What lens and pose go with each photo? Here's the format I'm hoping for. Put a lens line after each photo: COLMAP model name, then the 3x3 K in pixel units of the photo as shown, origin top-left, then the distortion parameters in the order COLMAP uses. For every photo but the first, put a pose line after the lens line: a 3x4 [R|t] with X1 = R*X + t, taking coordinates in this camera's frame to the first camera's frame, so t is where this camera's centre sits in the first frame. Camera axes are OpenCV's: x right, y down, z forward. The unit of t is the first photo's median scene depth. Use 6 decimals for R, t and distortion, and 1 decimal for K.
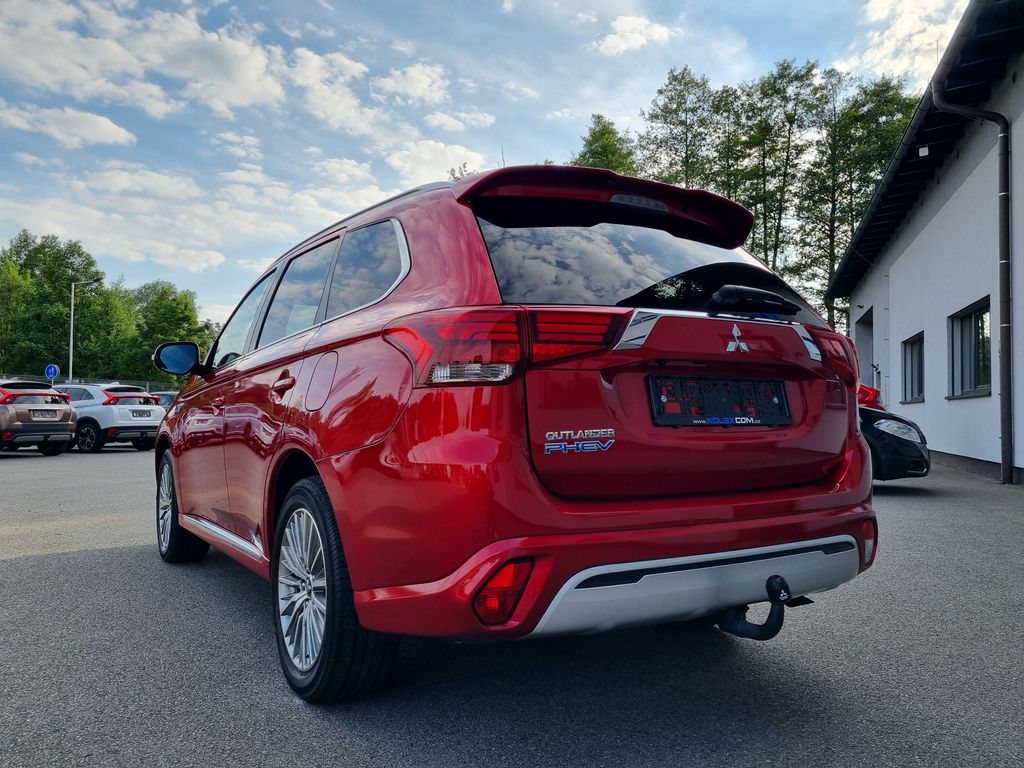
lens RADIAL K [[774.6, 0, 512.0], [0, 774.6, 384.0], [0, 0, 1]] dist [0.005926, 0.001200]
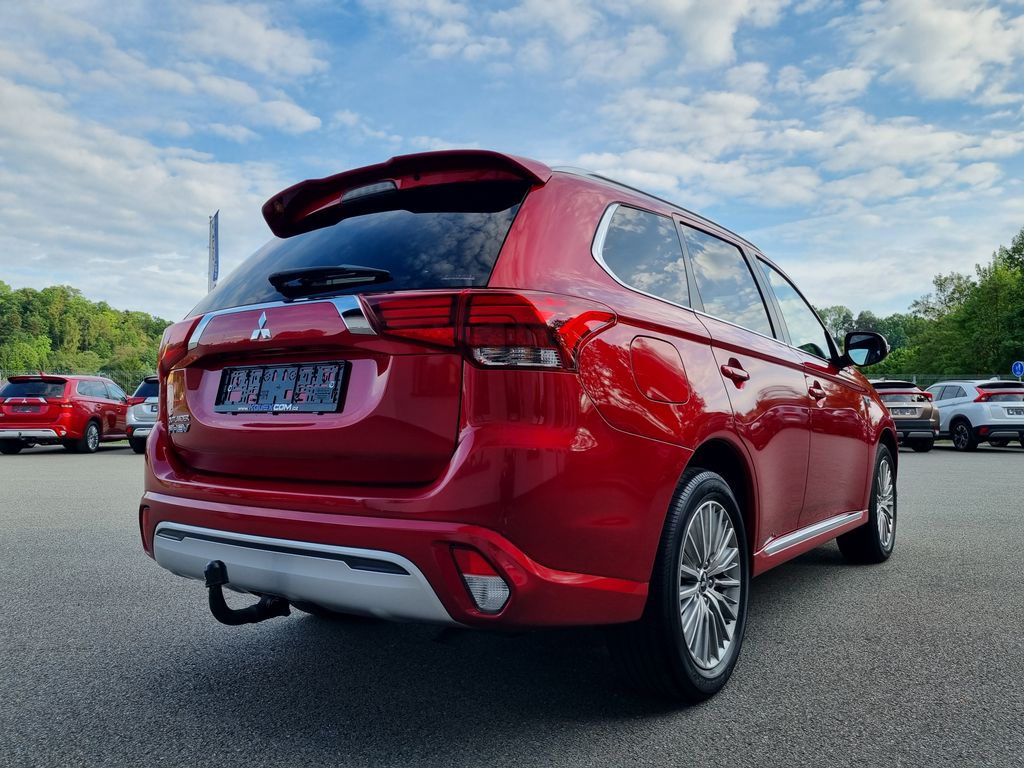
lens RADIAL K [[775.8, 0, 512.0], [0, 775.8, 384.0], [0, 0, 1]] dist [0.002010, 0.001594]
pose [[0.375695, -0.041443, -0.925816, 0.159884], [0.042253, 0.998727, -0.027560, 0.006987], [0.925780, -0.028764, 0.376968, 0.110017]]
